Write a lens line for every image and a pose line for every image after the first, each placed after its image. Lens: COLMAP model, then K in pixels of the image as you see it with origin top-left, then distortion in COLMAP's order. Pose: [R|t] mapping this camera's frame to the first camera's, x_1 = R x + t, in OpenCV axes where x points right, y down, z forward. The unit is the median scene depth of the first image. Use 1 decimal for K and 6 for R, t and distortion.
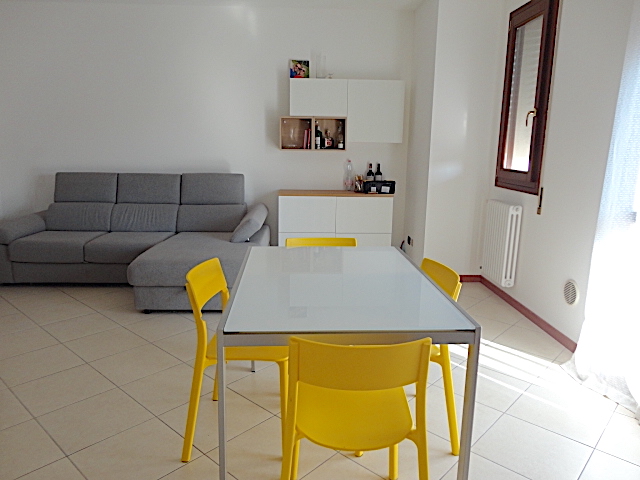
lens RADIAL K [[476.6, 0, 319.4], [0, 476.6, 240.4], [0, 0, 1]] dist [0.003328, 0.000354]
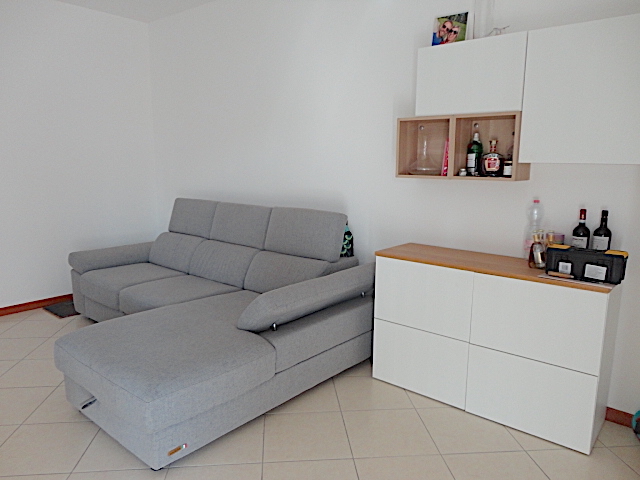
lens RADIAL K [[476.6, 0, 319.8], [0, 476.6, 238.9], [0, 0, 1]] dist [0.003328, 0.000354]
pose [[0.720065, 0.103043, -0.686213, 0.248910], [-0.139678, 0.990195, 0.002121, -0.102467], [0.679704, 0.094321, 0.727397, 0.518240]]
